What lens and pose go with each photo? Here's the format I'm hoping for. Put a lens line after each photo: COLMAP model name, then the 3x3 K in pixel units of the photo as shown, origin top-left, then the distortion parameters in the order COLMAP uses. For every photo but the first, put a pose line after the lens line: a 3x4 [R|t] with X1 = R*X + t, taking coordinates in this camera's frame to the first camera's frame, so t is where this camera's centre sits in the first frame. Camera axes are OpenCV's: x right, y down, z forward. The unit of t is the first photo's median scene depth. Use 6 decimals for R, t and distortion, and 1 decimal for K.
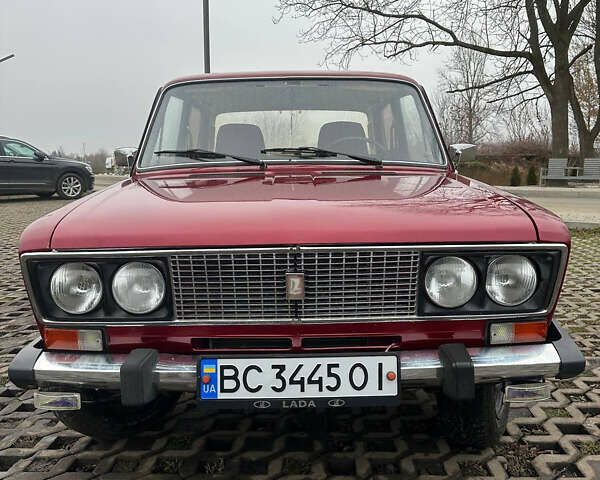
lens RADIAL K [[546.3, 0, 300.0], [0, 546.3, 240.0], [0, 0, 1]] dist [0.104023, -0.163477]
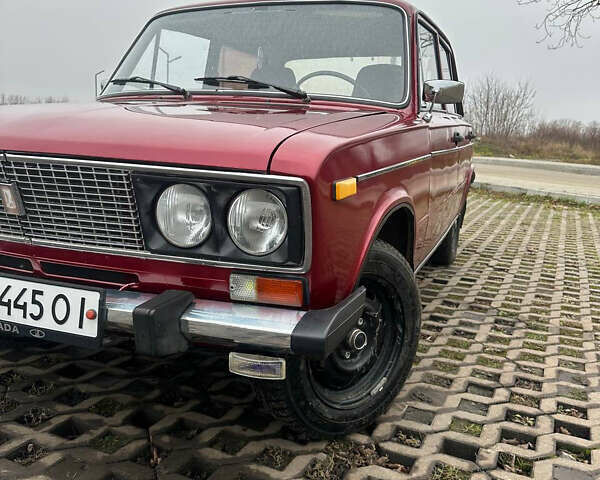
lens RADIAL K [[782.7, 0, 300.0], [0, 782.7, 240.0], [0, 0, 1]] dist [0.009042, -0.718633]
pose [[0.919214, 0.120678, -0.374810, 0.900449], [-0.090374, 0.991126, 0.097473, -0.013726], [0.383247, -0.055725, 0.921963, 0.018520]]
